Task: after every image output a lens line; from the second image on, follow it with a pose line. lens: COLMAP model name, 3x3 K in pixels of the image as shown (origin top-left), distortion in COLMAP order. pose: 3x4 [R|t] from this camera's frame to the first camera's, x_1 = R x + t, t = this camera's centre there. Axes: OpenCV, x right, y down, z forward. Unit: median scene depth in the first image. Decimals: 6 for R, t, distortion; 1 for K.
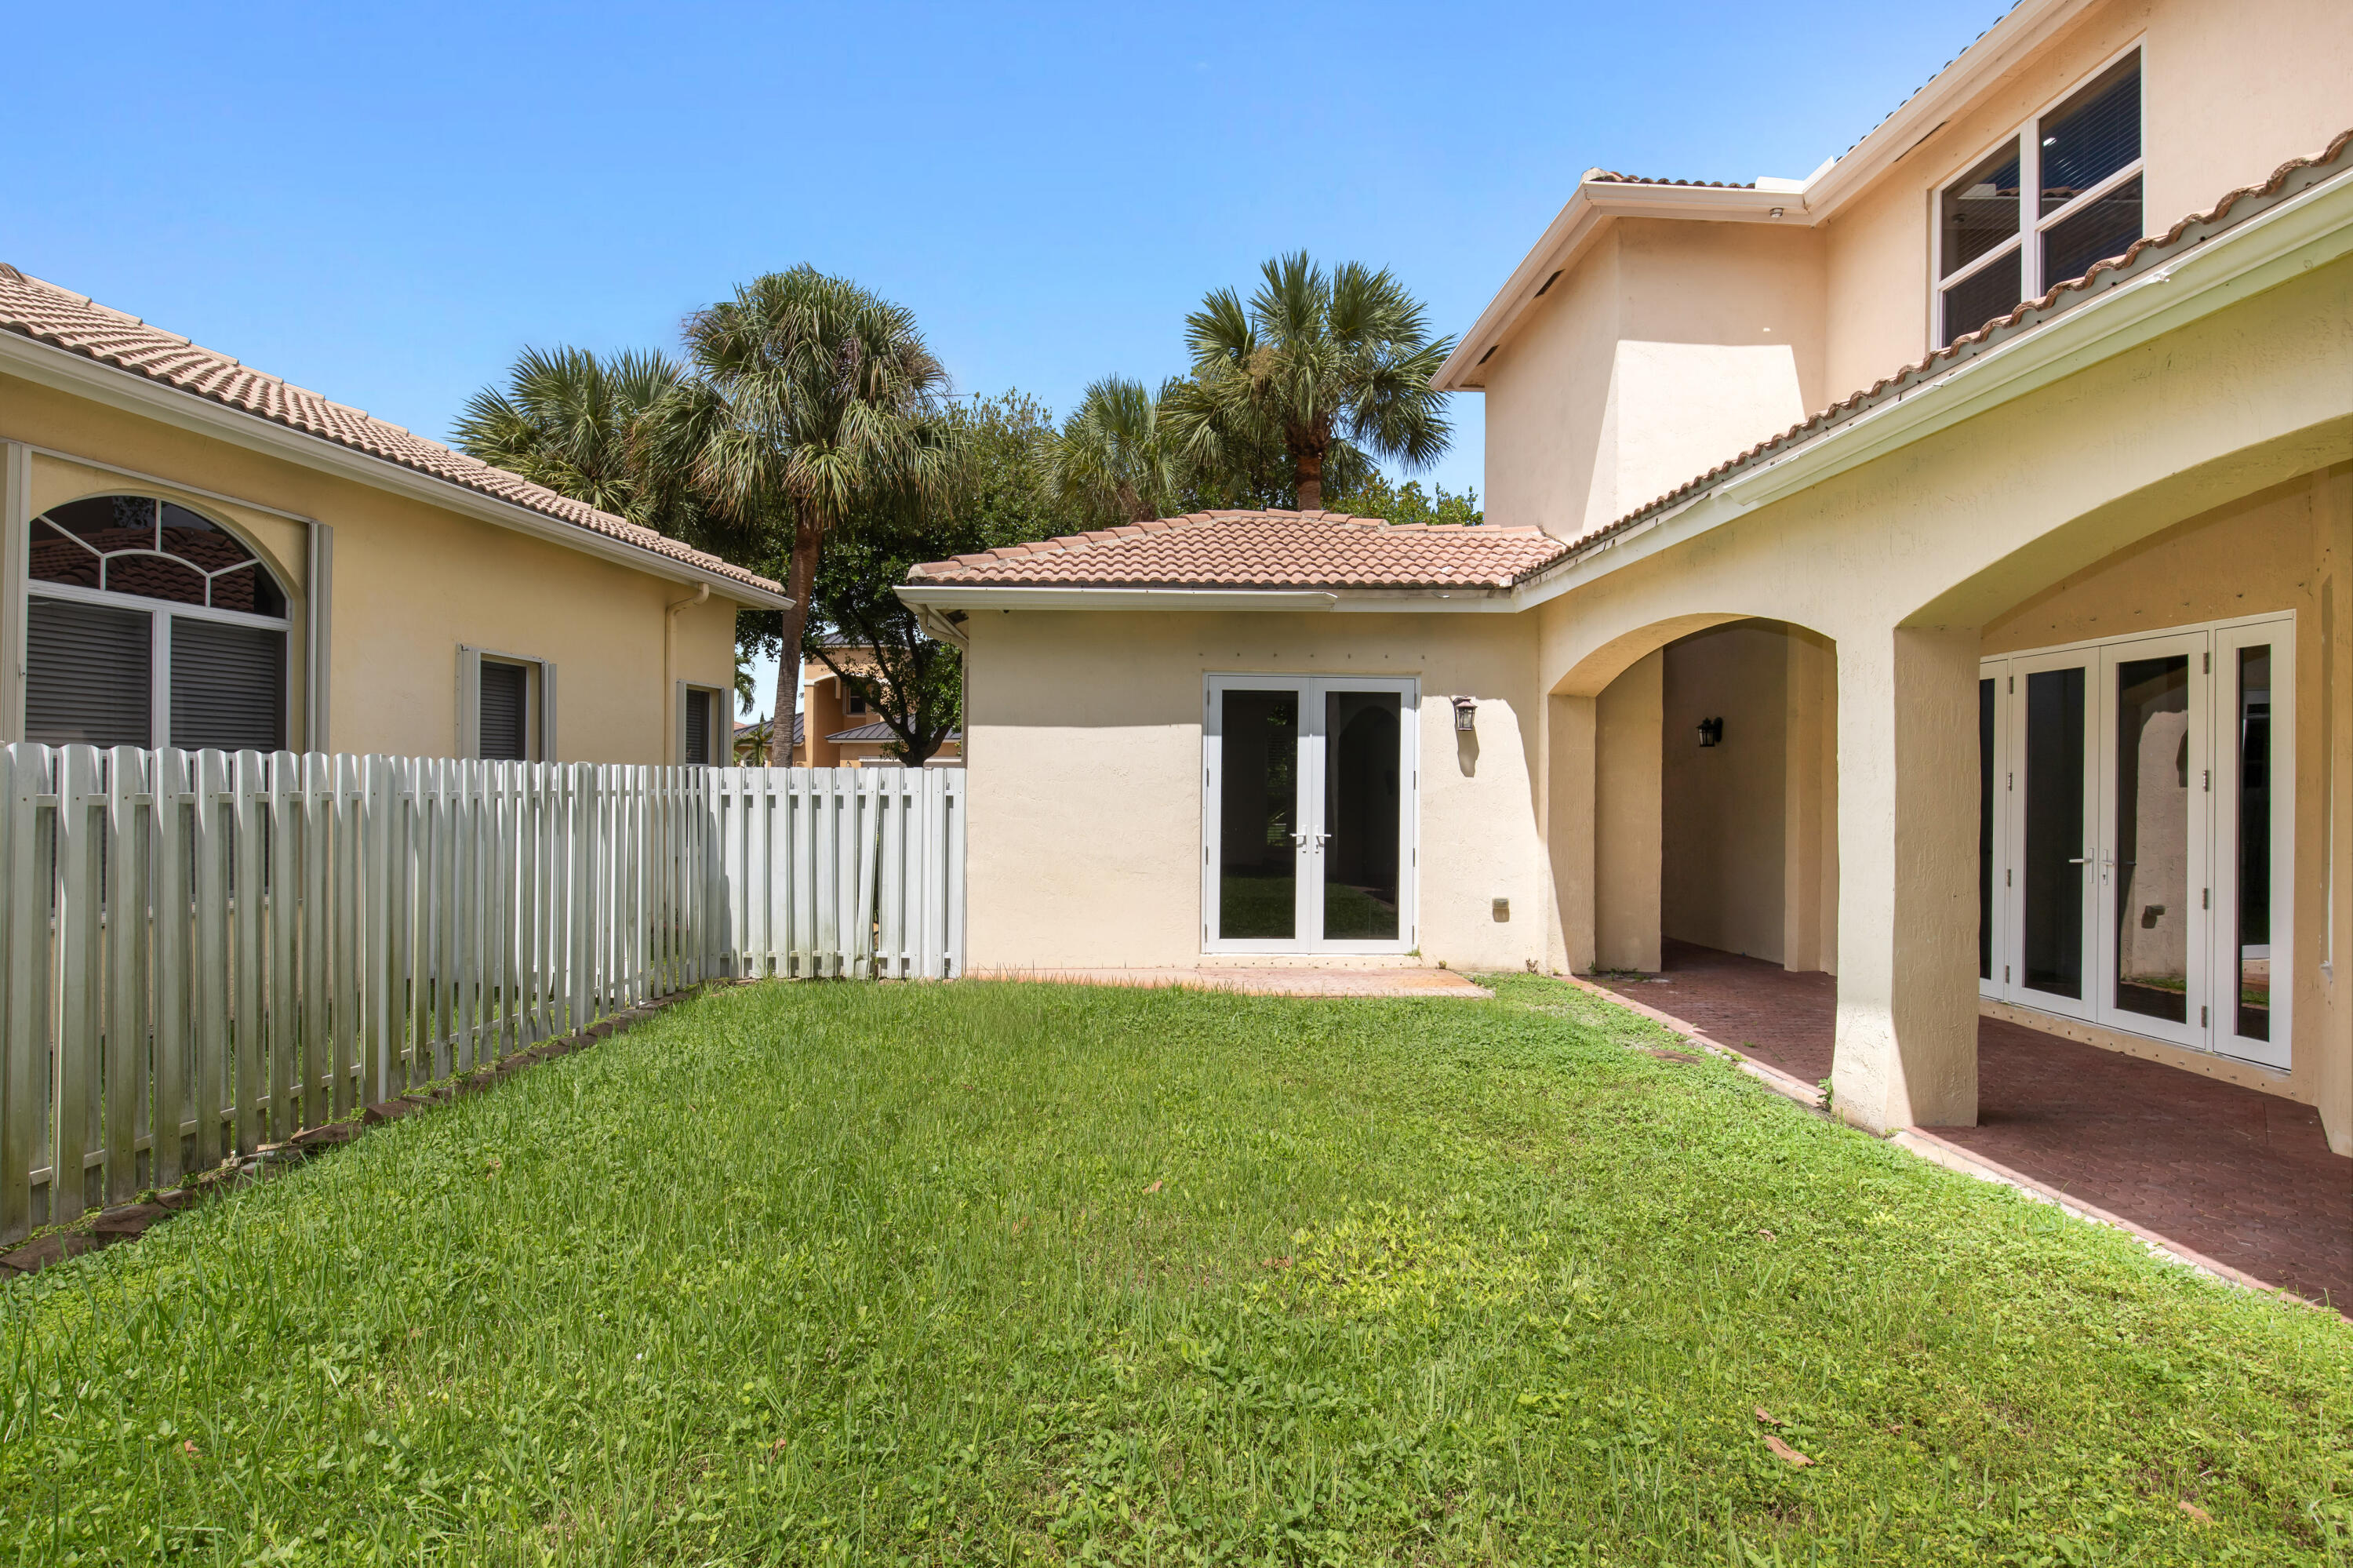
lens RADIAL K [[1172.6, 0, 1152.4], [0, 1172.6, 769.0], [0, 0, 1]] dist [-0.004672, 0.001559]
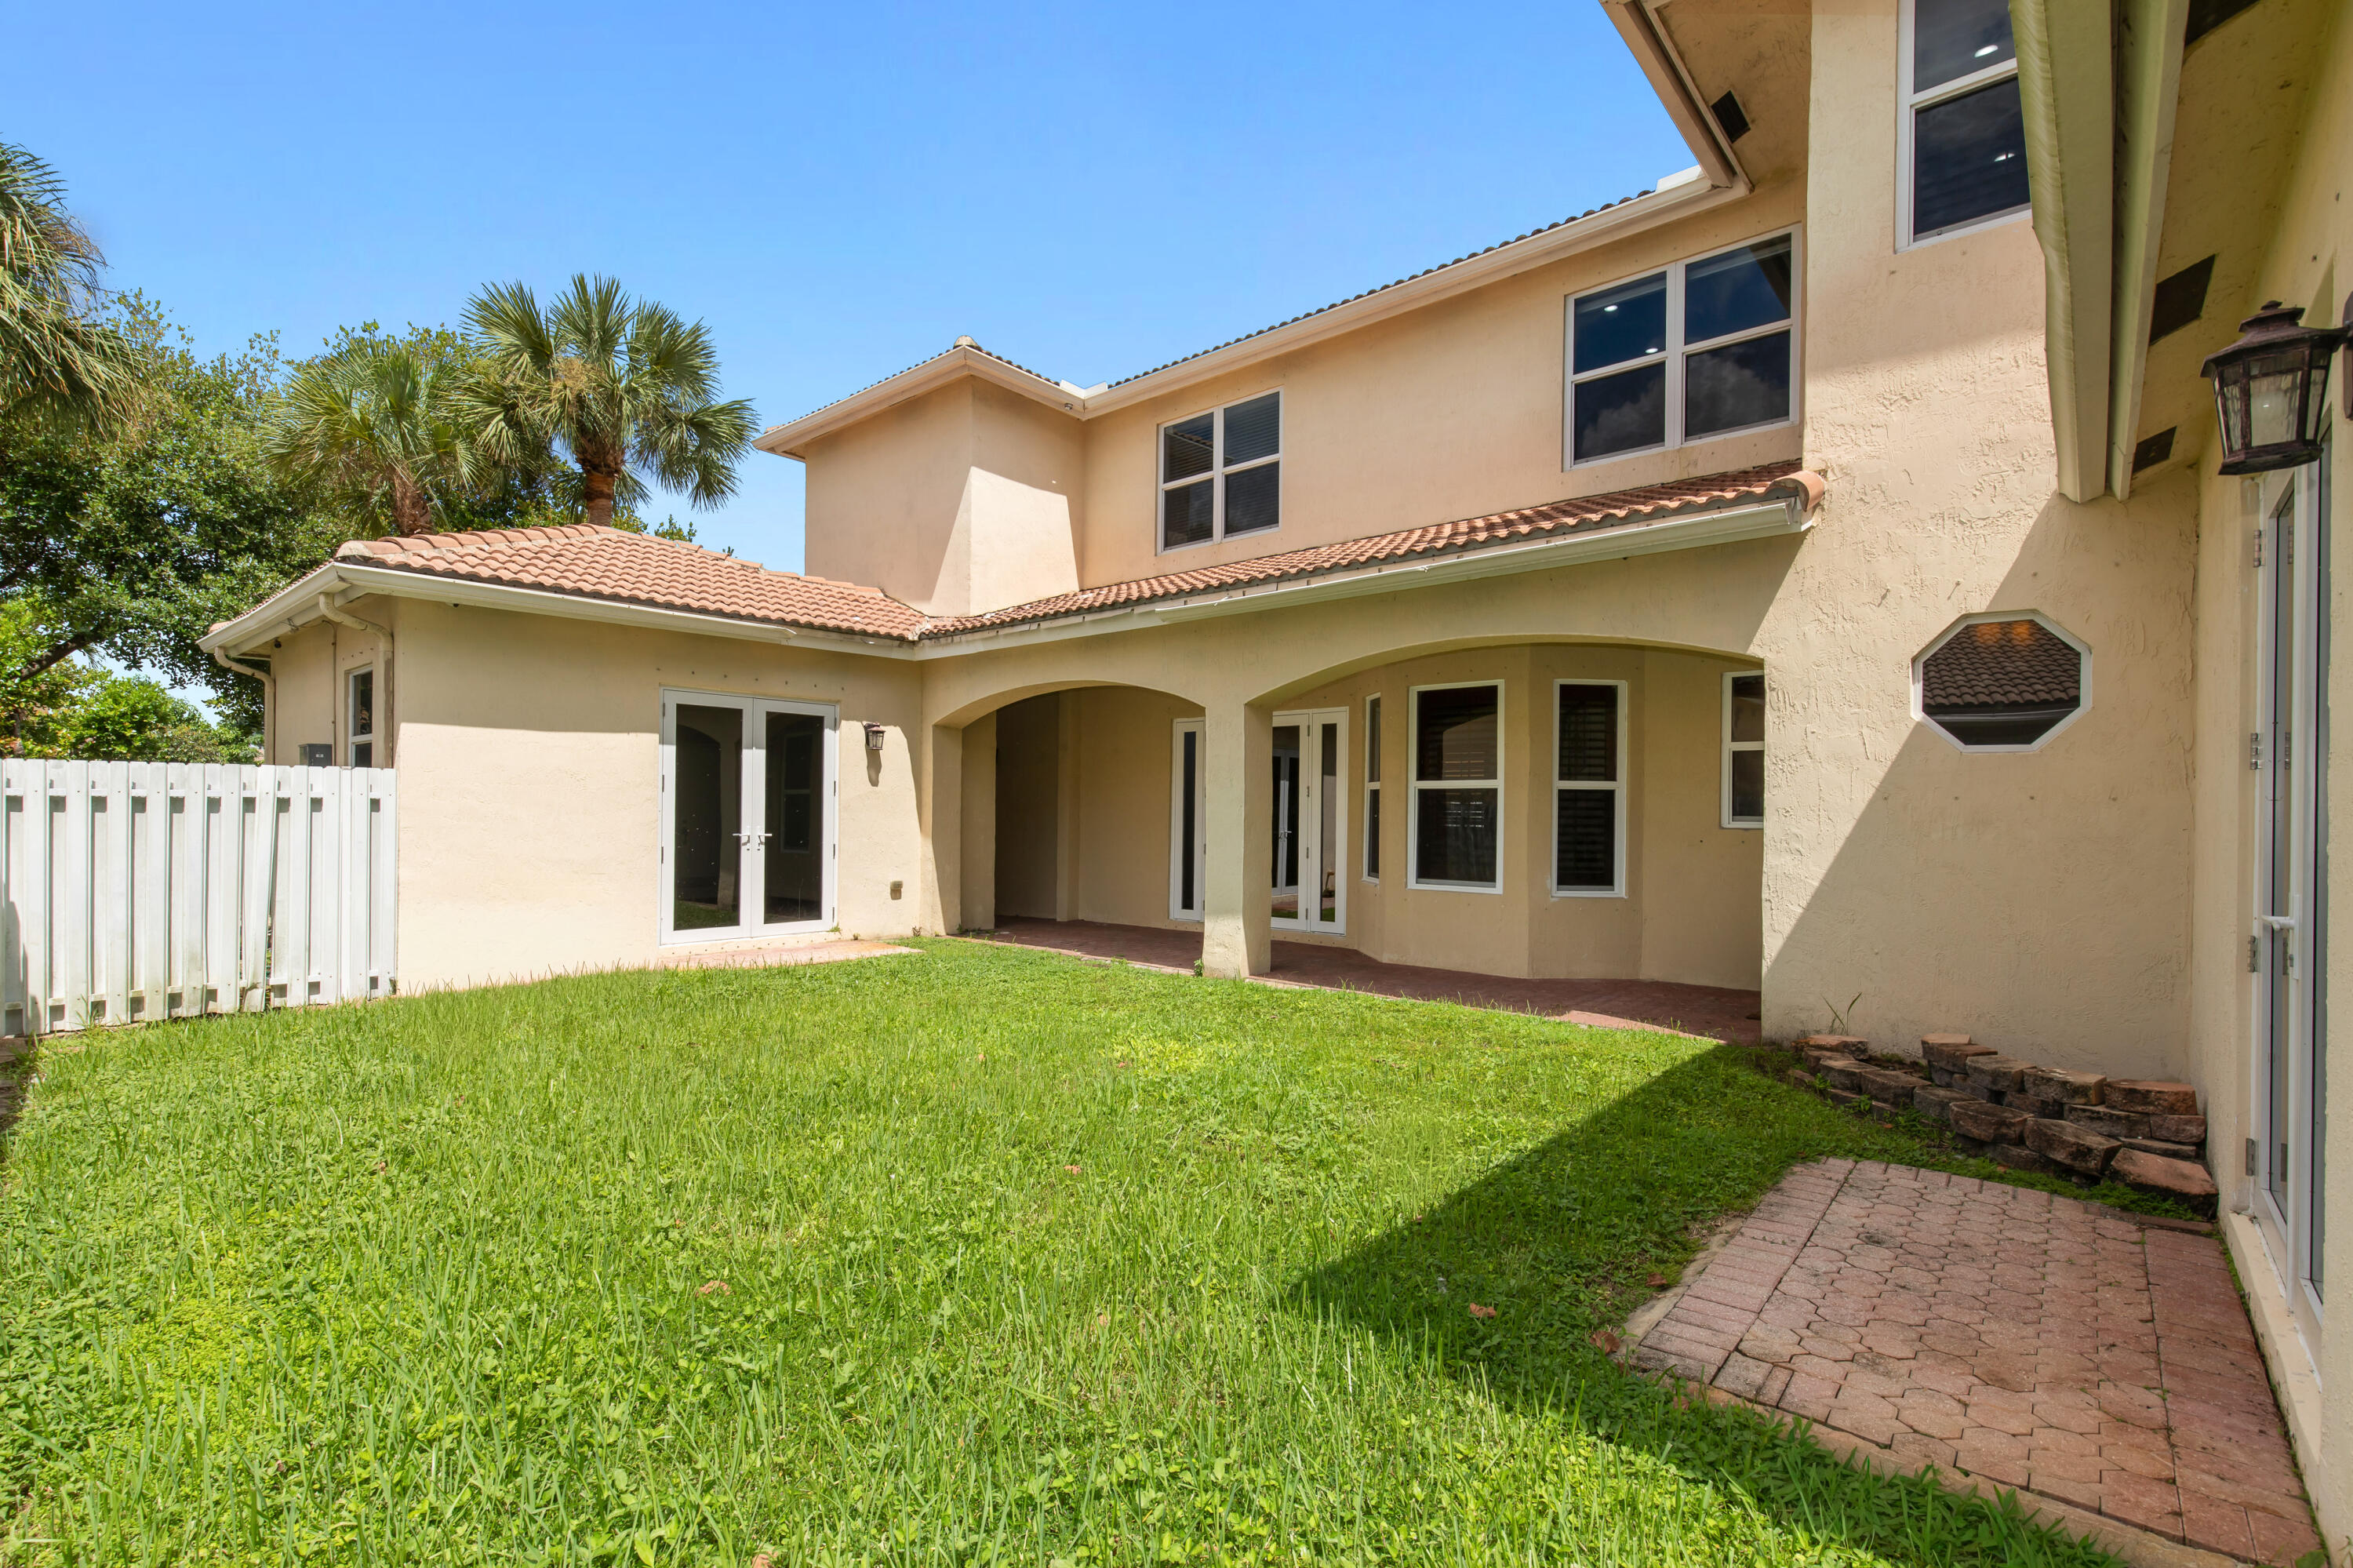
lens RADIAL K [[1077.2, 0, 1184.8], [0, 1077.2, 812.7], [0, 0, 1]] dist [0.007797, -0.001881]
pose [[0.675506, -0.002635, 0.737350, -0.367123], [-0.013061, 0.999794, 0.015537, 0.012694], [-0.737239, -0.020126, 0.675332, -0.034407]]
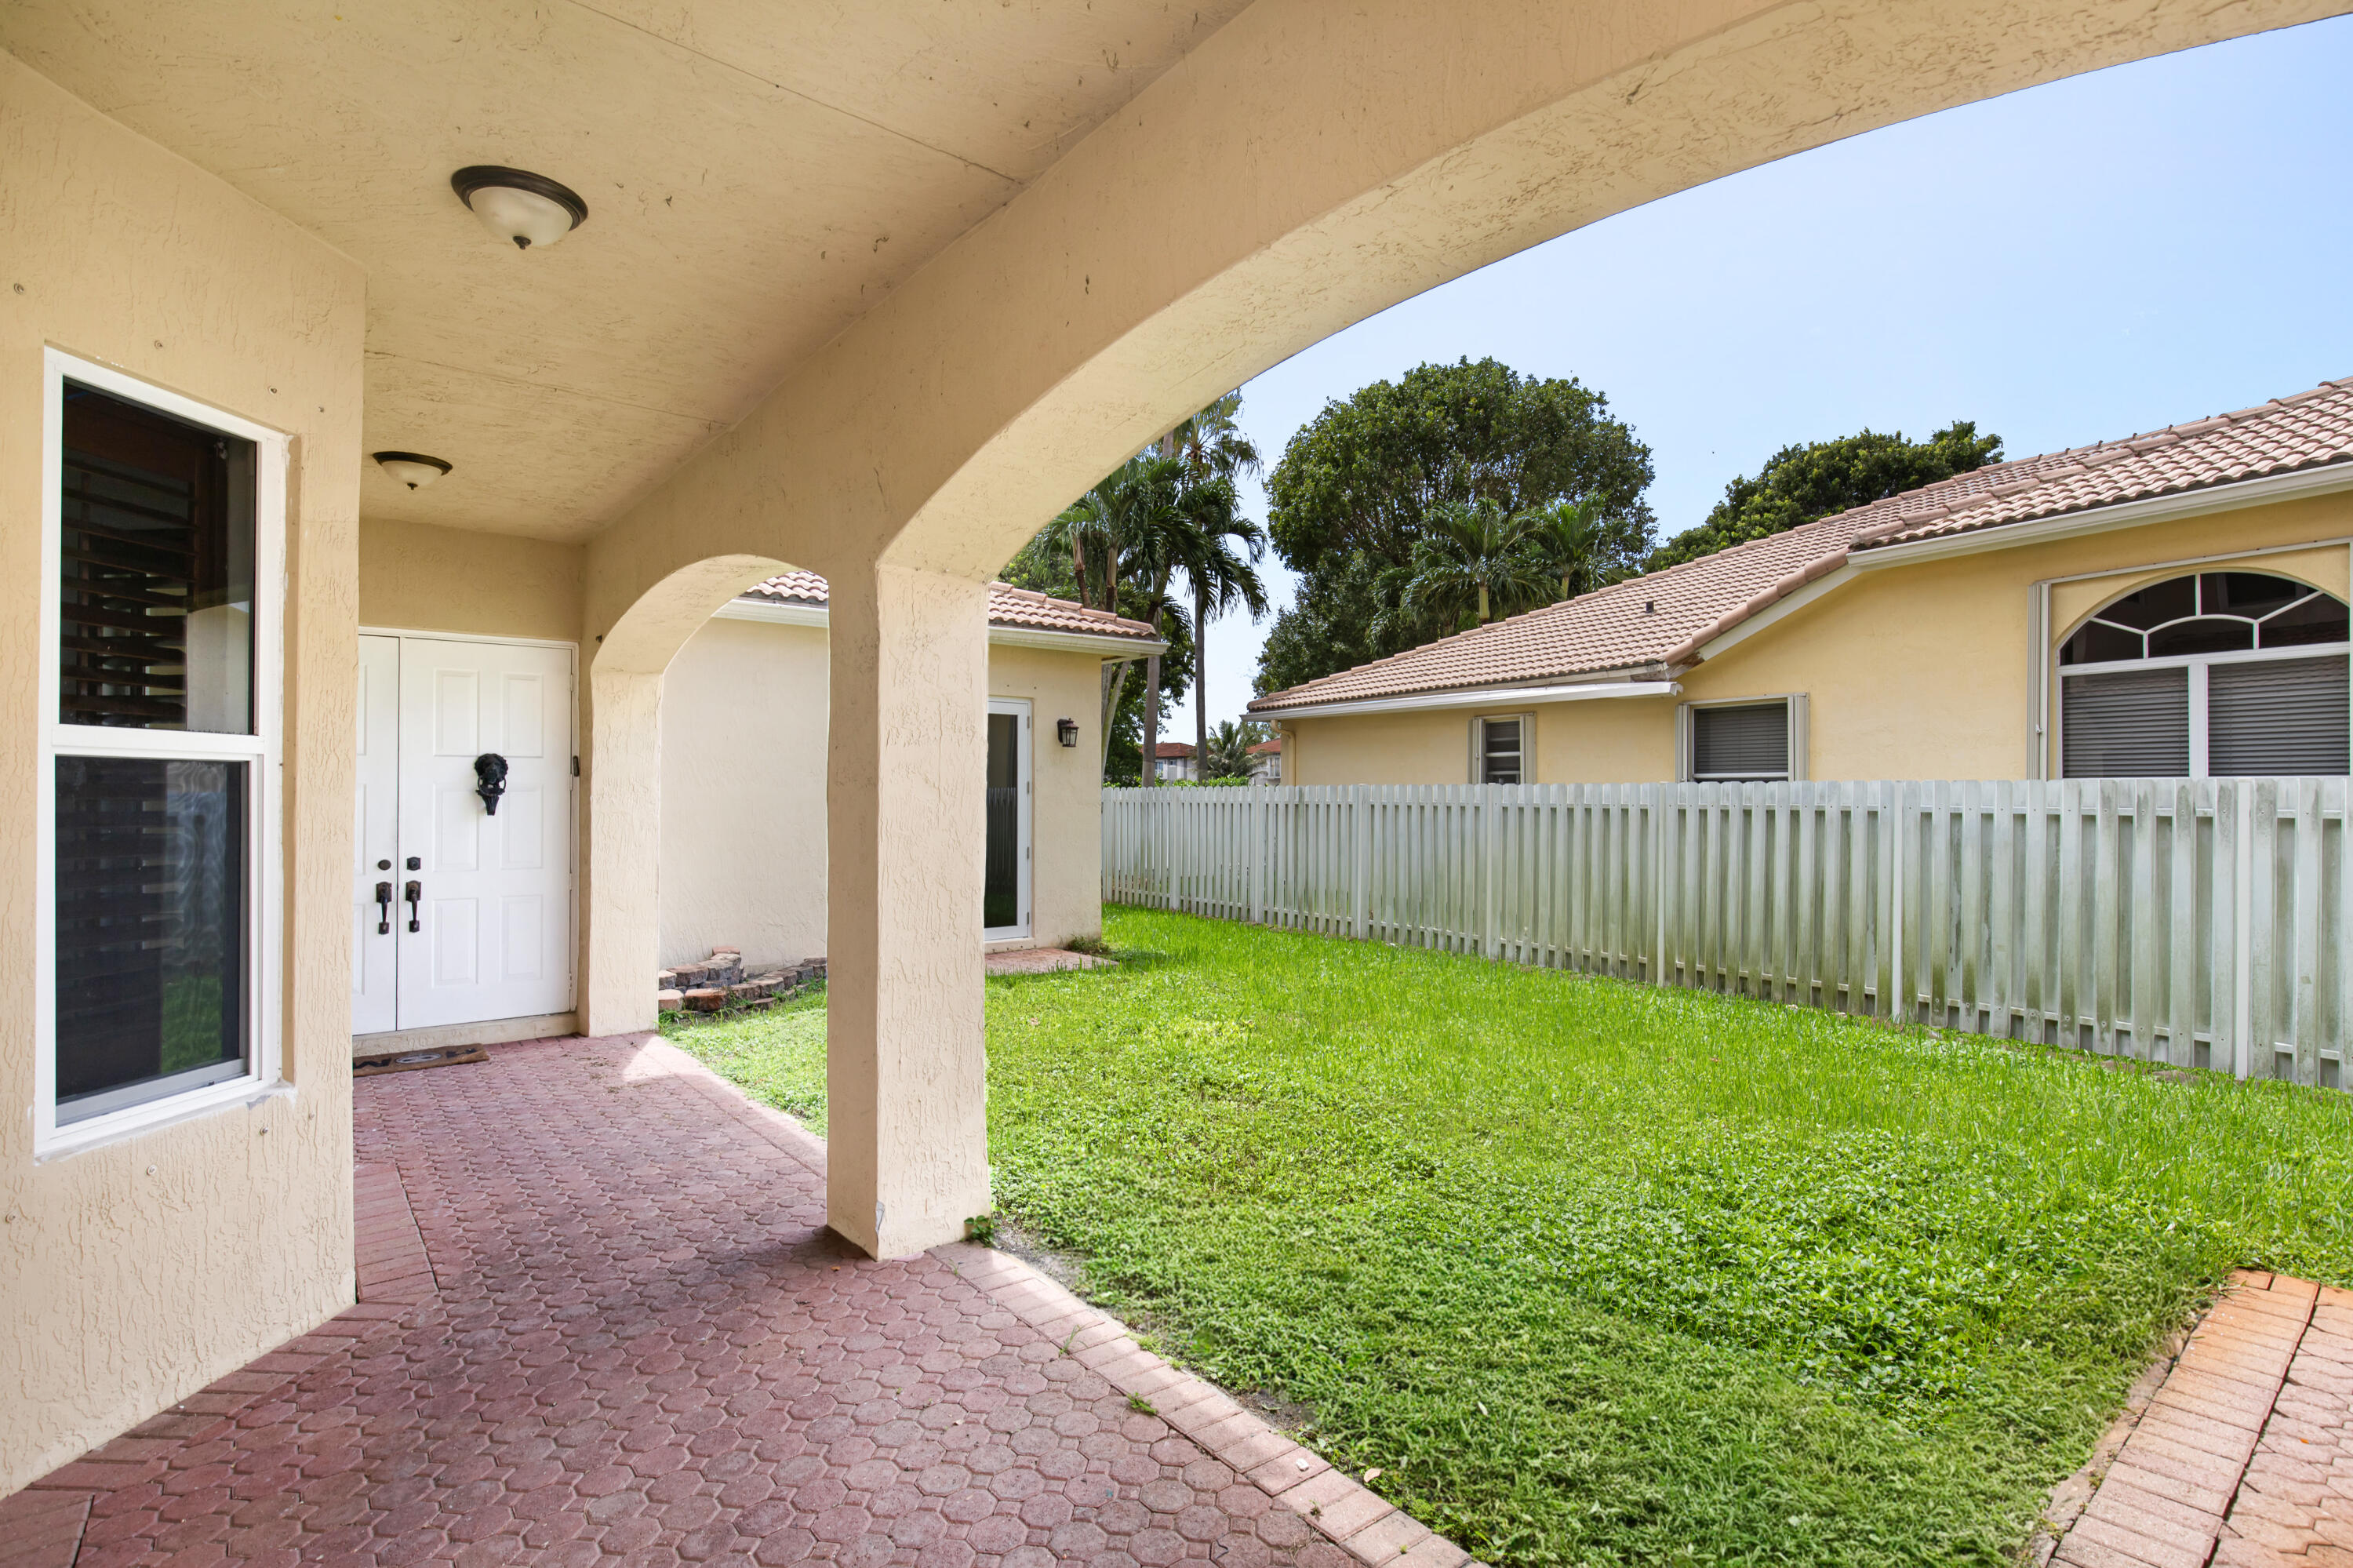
lens RADIAL K [[1100.8, 0, 1169.2], [0, 1100.8, 791.2], [0, 0, 1]] dist [0.002627, -0.000167]
pose [[-0.803925, -0.011850, -0.594613, 0.533475], [-0.005320, 0.999905, -0.012733, 0.015461], [0.594707, -0.007073, -0.803911, 0.958101]]
